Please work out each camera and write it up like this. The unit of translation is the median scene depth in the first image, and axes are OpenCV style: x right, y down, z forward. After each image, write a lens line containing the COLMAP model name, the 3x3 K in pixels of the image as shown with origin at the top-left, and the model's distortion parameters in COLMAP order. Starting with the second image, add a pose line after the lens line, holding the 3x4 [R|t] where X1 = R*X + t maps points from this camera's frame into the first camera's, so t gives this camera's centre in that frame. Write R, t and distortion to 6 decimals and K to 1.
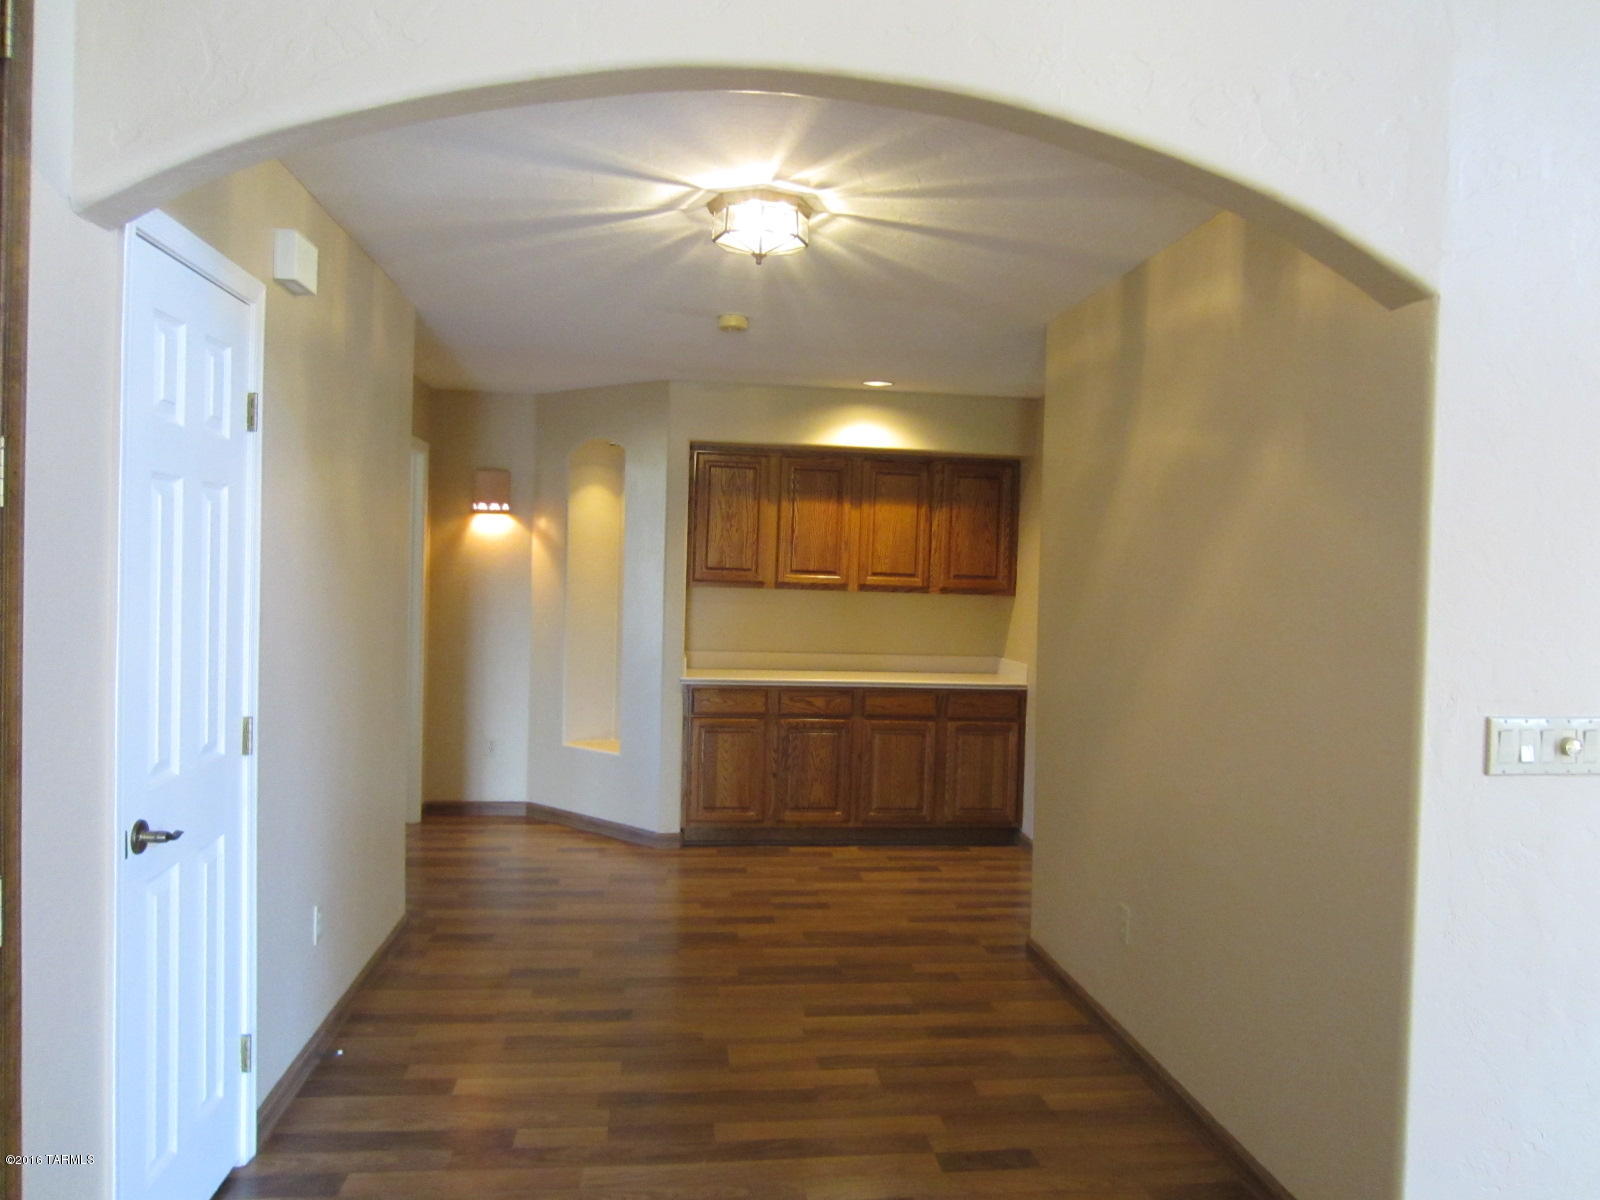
lens RADIAL K [[1144.5, 0, 816.6], [0, 1144.5, 602.5], [0, 0, 1]] dist [-0.029387, 0.010165]
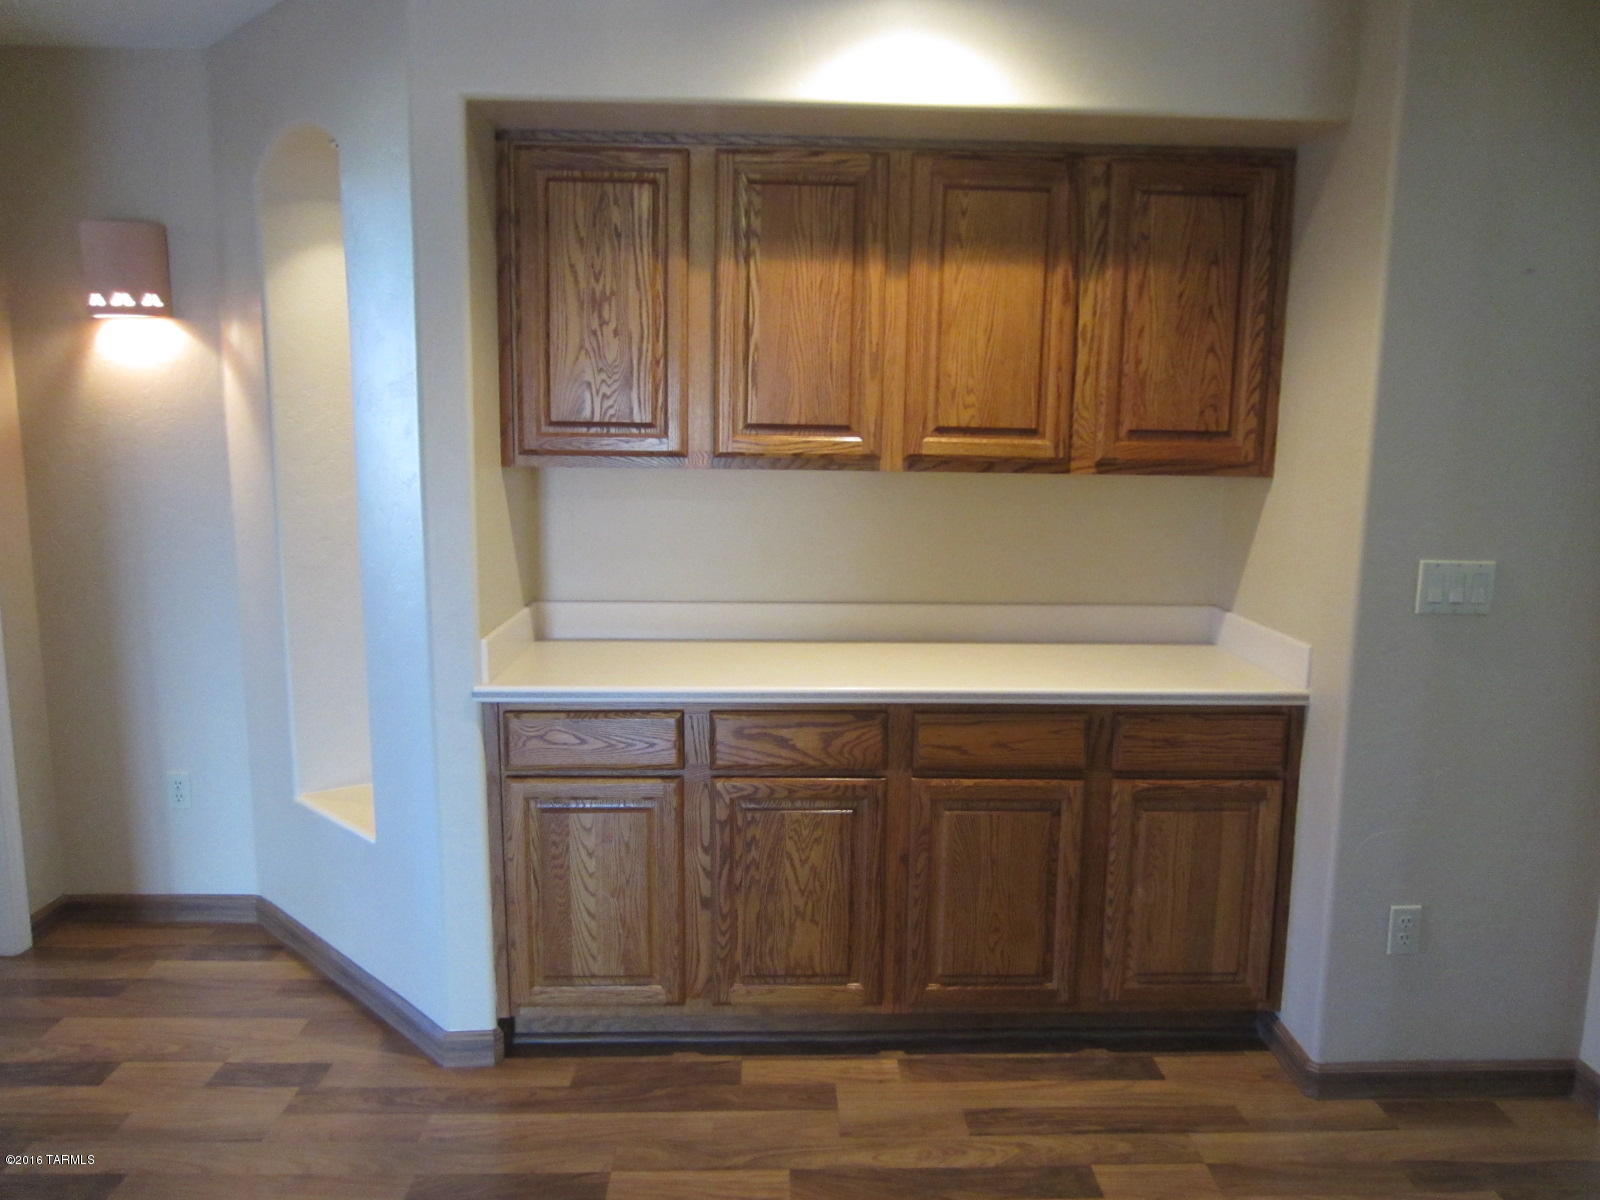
lens RADIAL K [[1144.5, 0, 816.6], [0, 1144.5, 602.5], [0, 0, 1]] dist [-0.029387, 0.010165]
pose [[0.995491, -0.002351, -0.094828, 0.045083], [0.013894, 0.992525, 0.121250, -0.013820], [0.093834, -0.122021, 0.988082, 0.575702]]
